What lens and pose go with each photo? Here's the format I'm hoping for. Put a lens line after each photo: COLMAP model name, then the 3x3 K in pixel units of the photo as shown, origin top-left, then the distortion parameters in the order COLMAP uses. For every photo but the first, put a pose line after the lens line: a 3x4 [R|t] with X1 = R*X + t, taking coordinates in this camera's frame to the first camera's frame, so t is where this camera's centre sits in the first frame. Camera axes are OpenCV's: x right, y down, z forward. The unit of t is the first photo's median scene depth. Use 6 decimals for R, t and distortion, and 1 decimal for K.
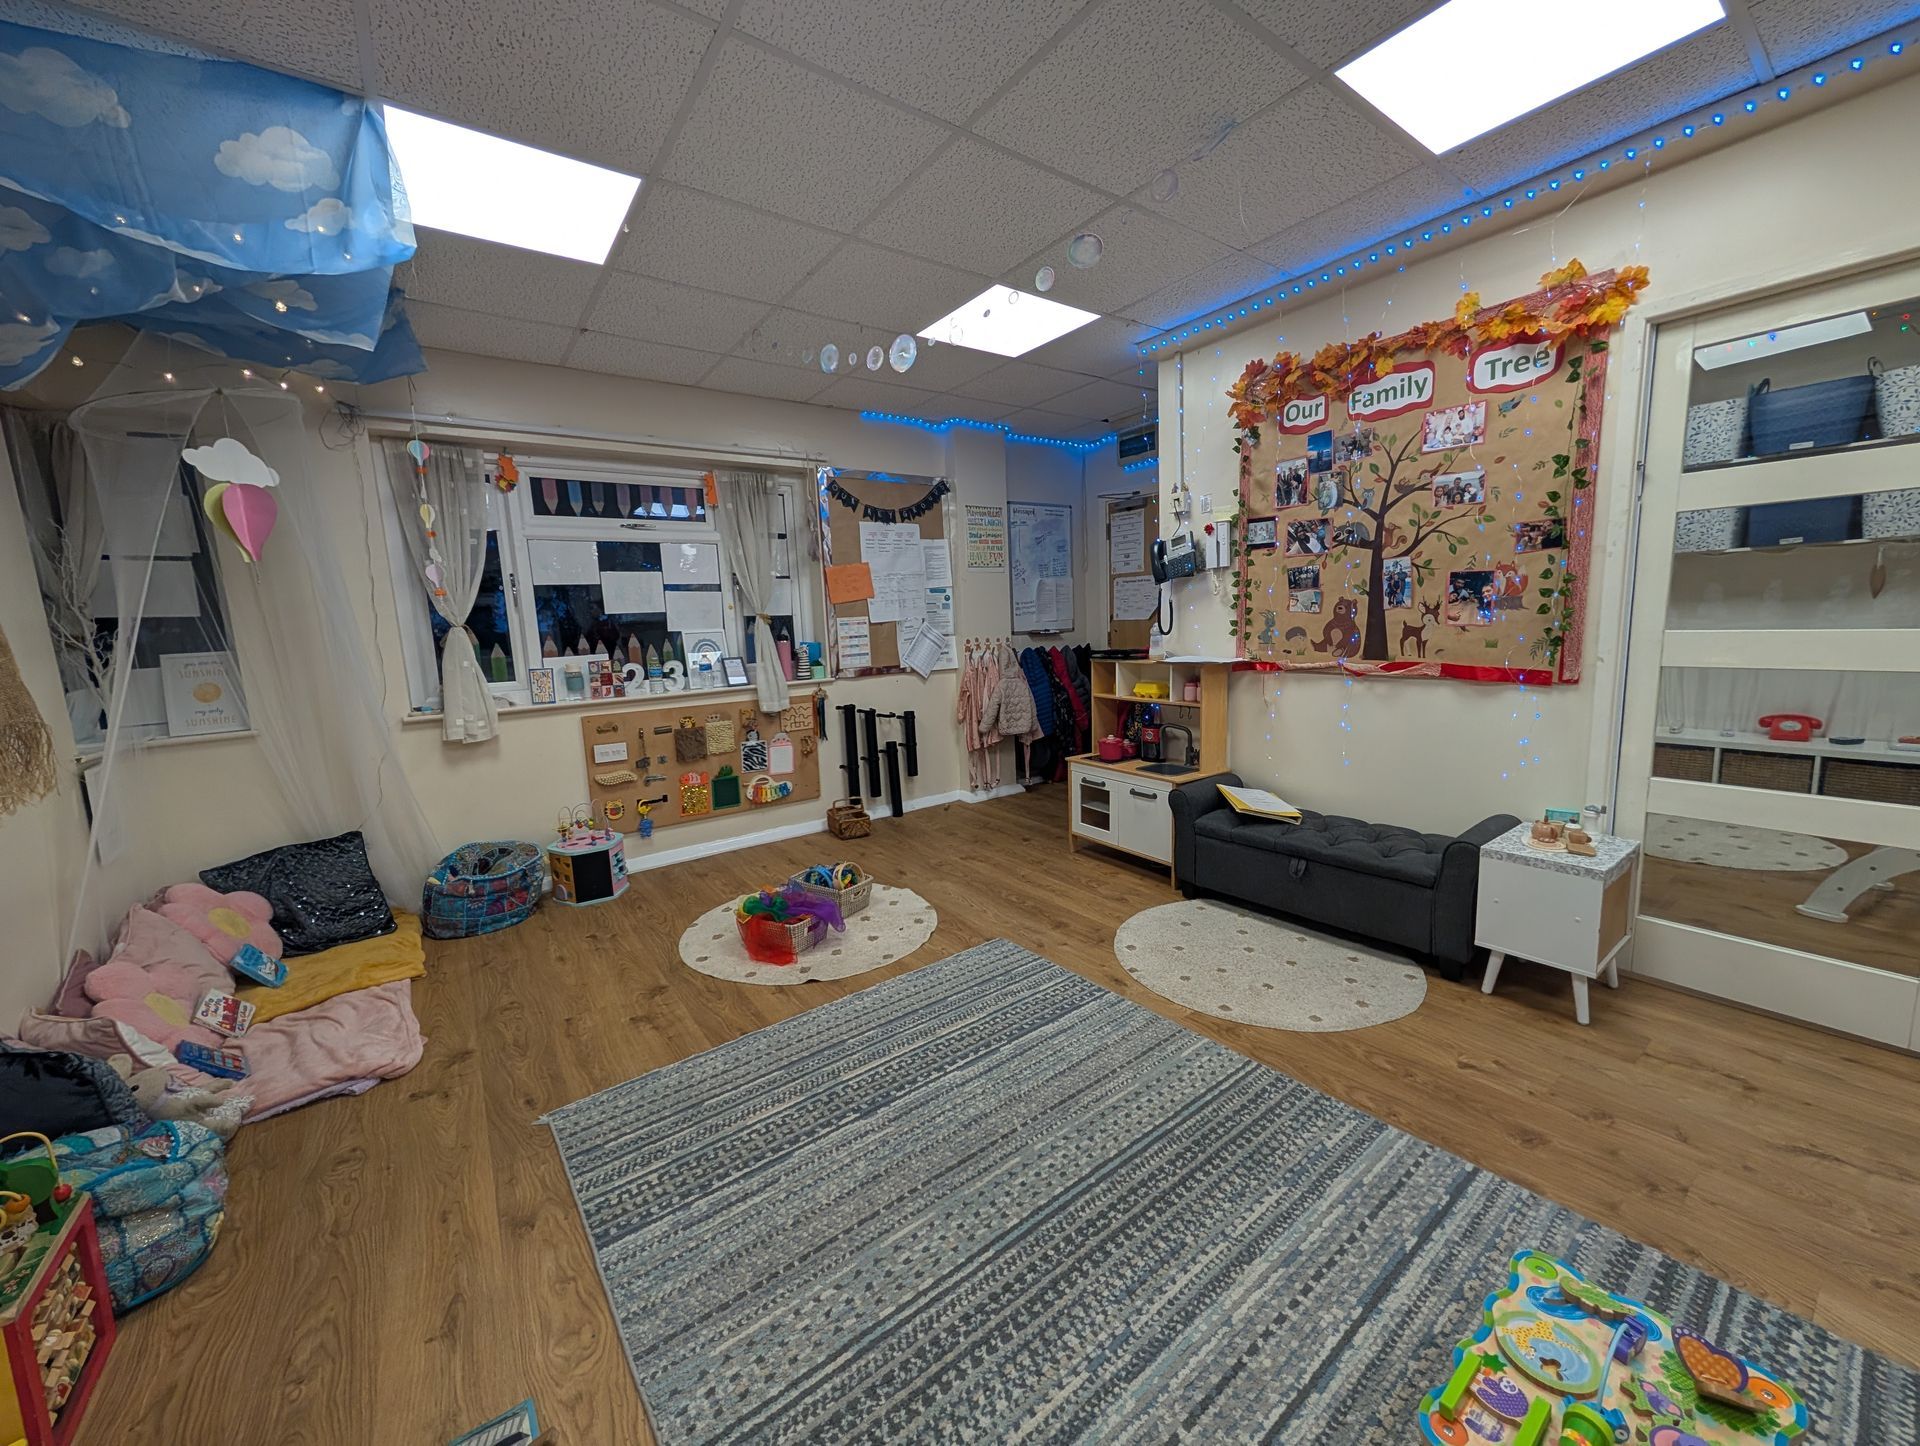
lens RADIAL K [[723.7, 0, 956.0], [0, 723.7, 719.3], [0, 0, 1]] dist [-0.001891, 0.000949]
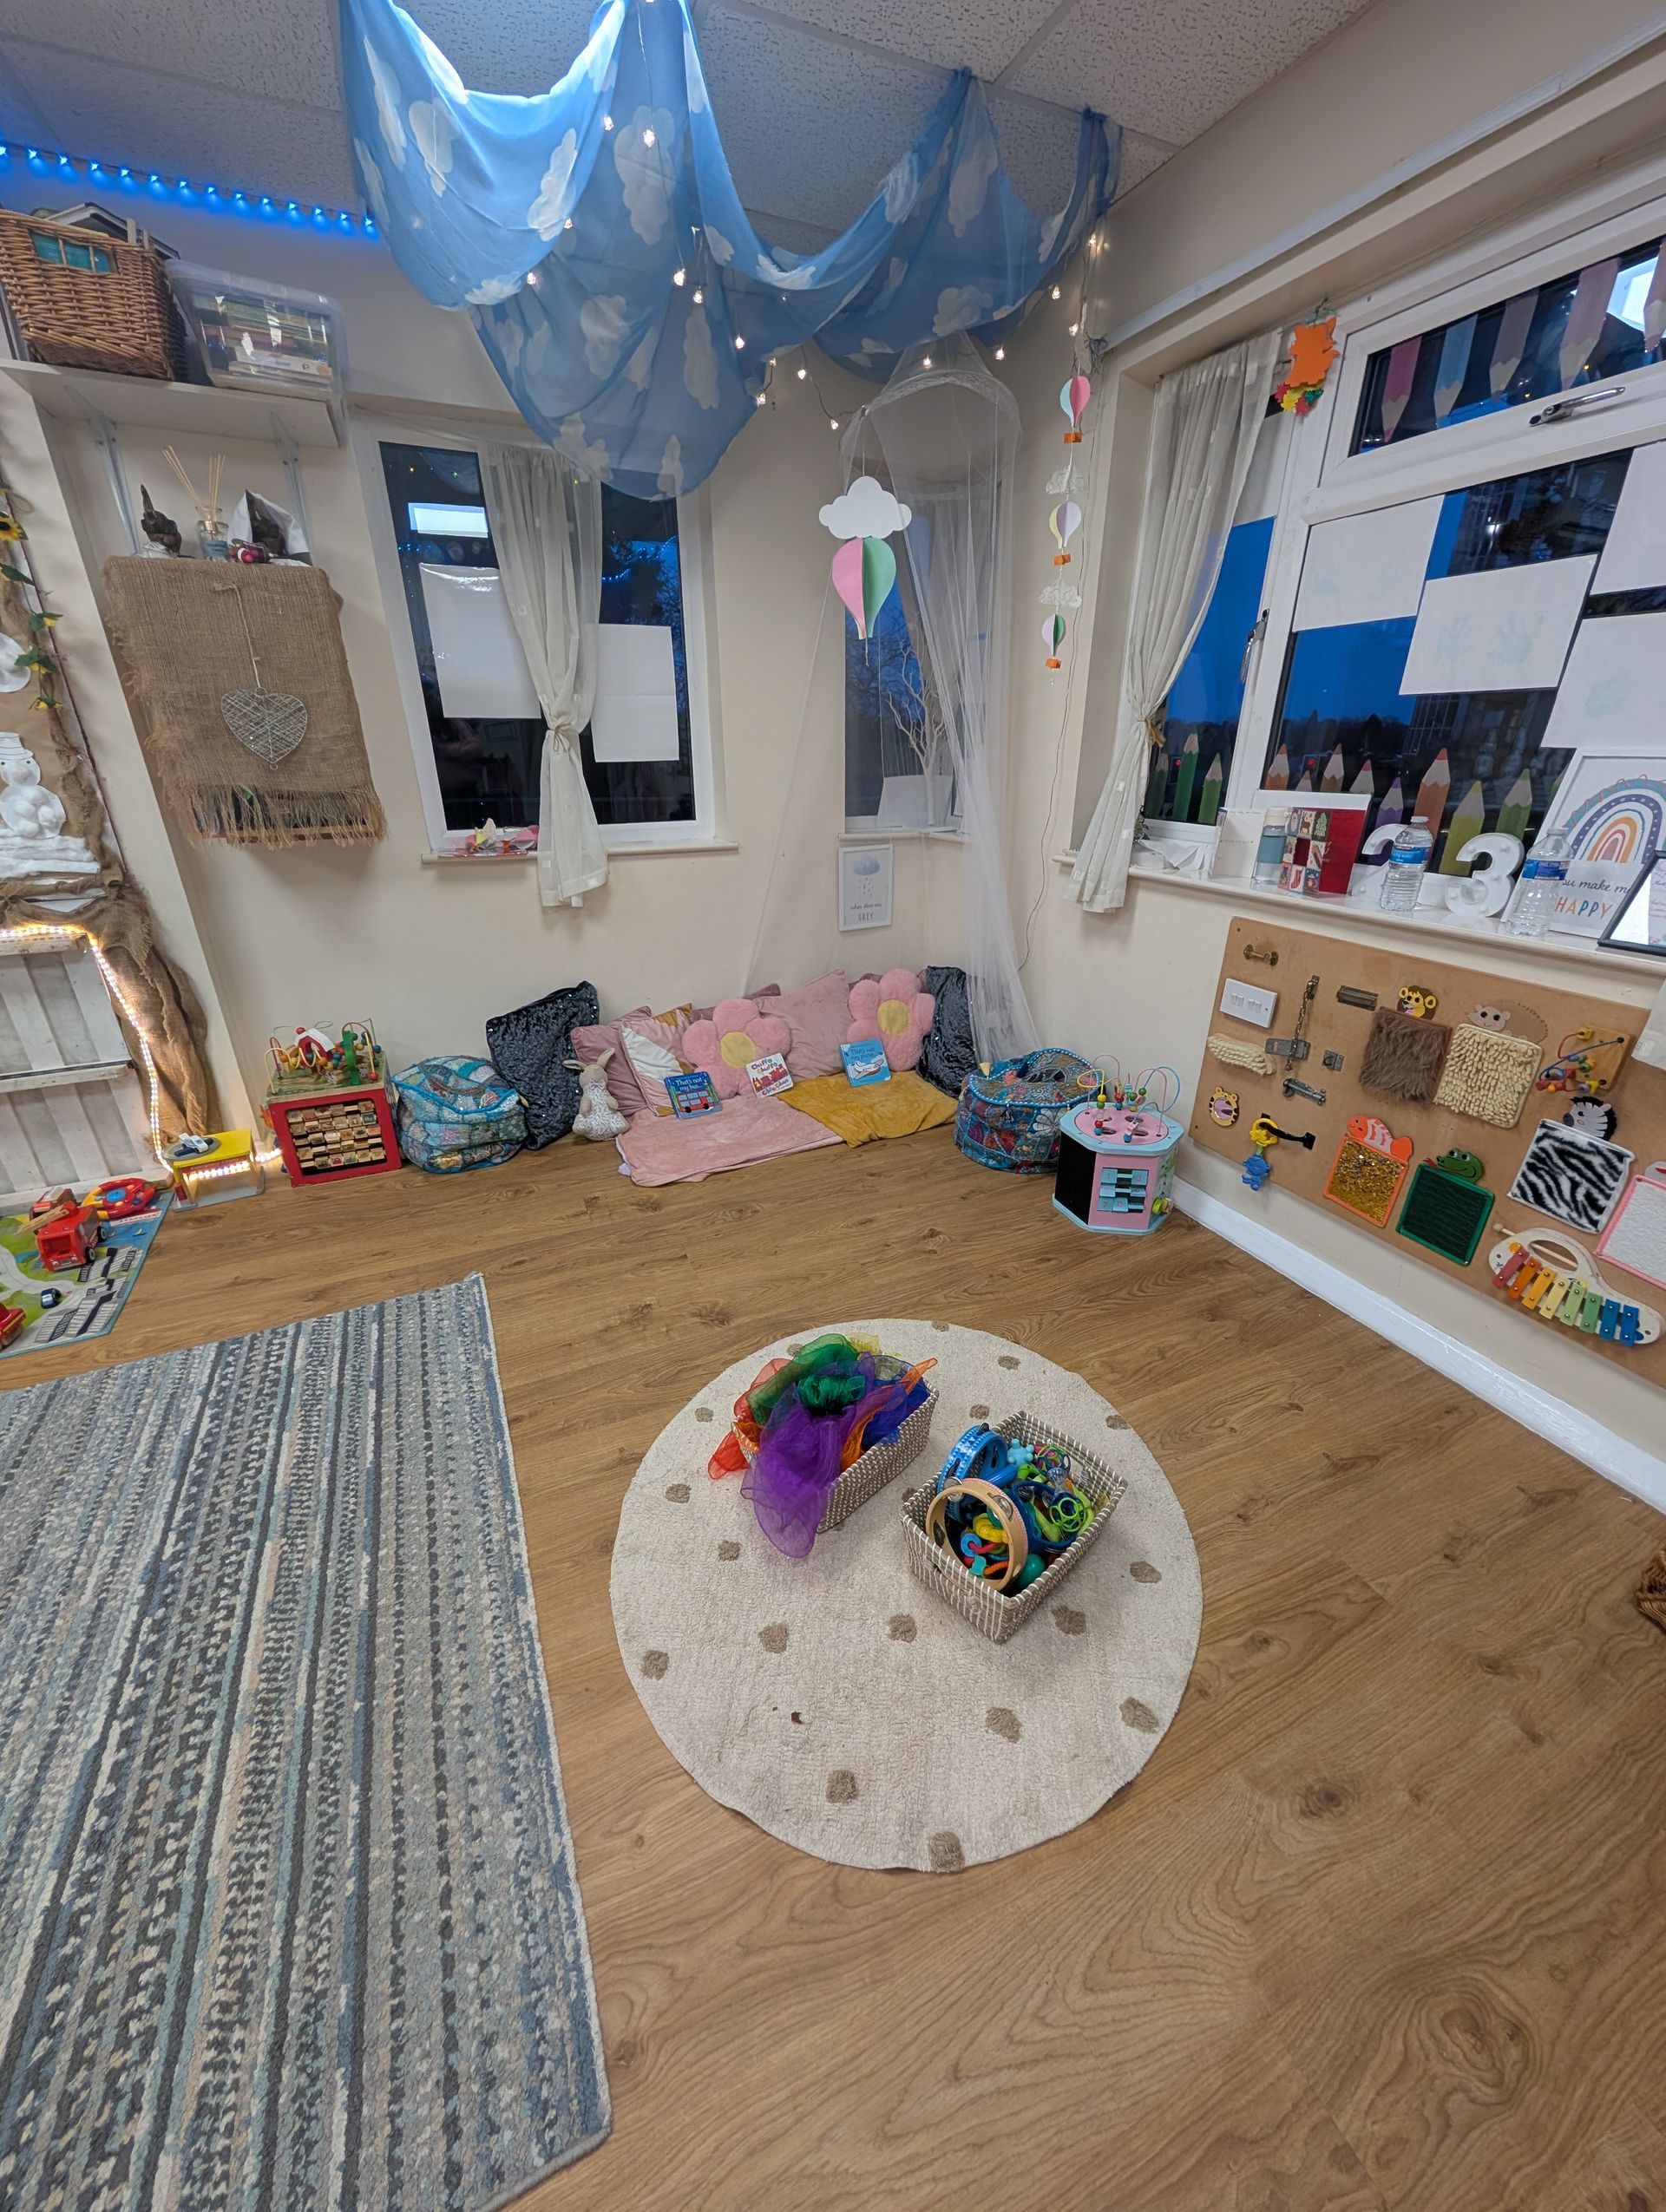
lens RADIAL K [[833.9, 0, 830.4], [0, 833.9, 1100.9], [0, 0, 1]] dist [-0.001891, 0.000949]
pose [[-0.206044, 0.429175, -0.879406, 0.118359], [-0.122270, 0.880354, 0.458286, -0.125174], [0.970874, 0.201952, -0.128916, 0.829229]]
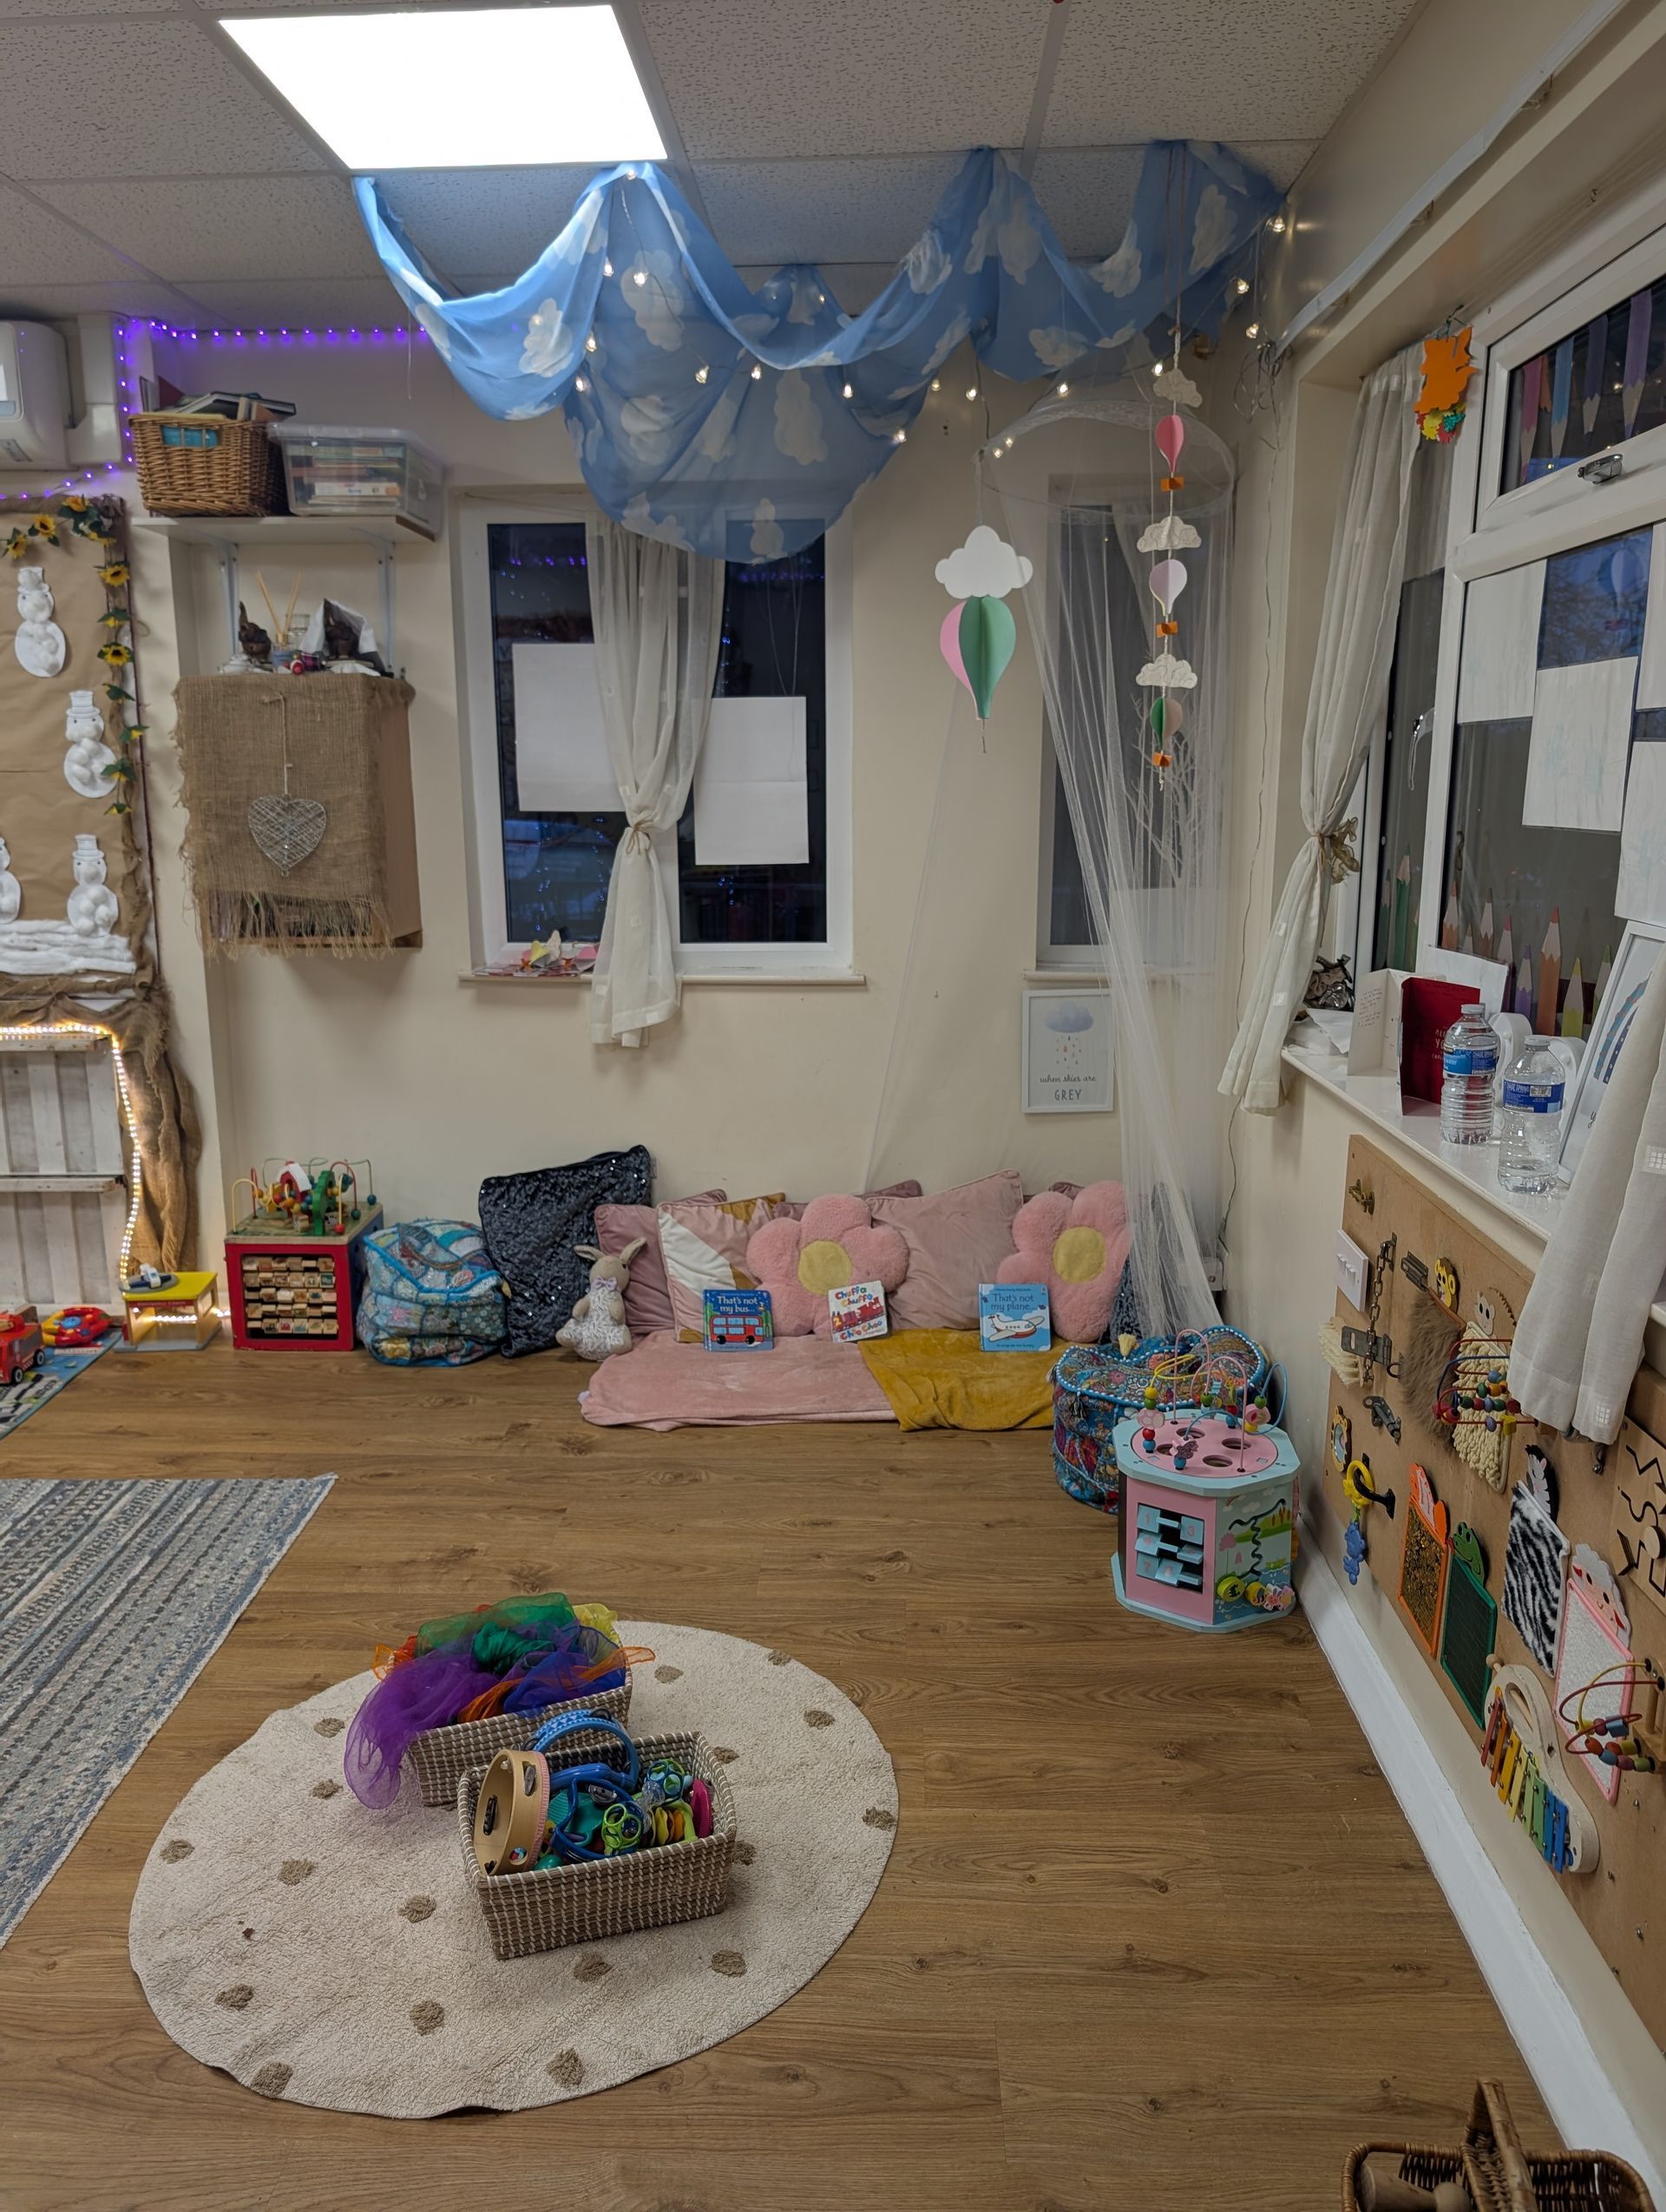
lens RADIAL K [[1588.8, 0, 810.7], [0, 1588.8, 1096.5], [0, 0, 1]] dist [0.030047, -0.031690]
pose [[-0.622457, 0.204241, -0.755535, 0.179647], [-0.073259, 0.945907, 0.316059, -0.231805], [0.779218, 0.252083, -0.573824, 1.225062]]
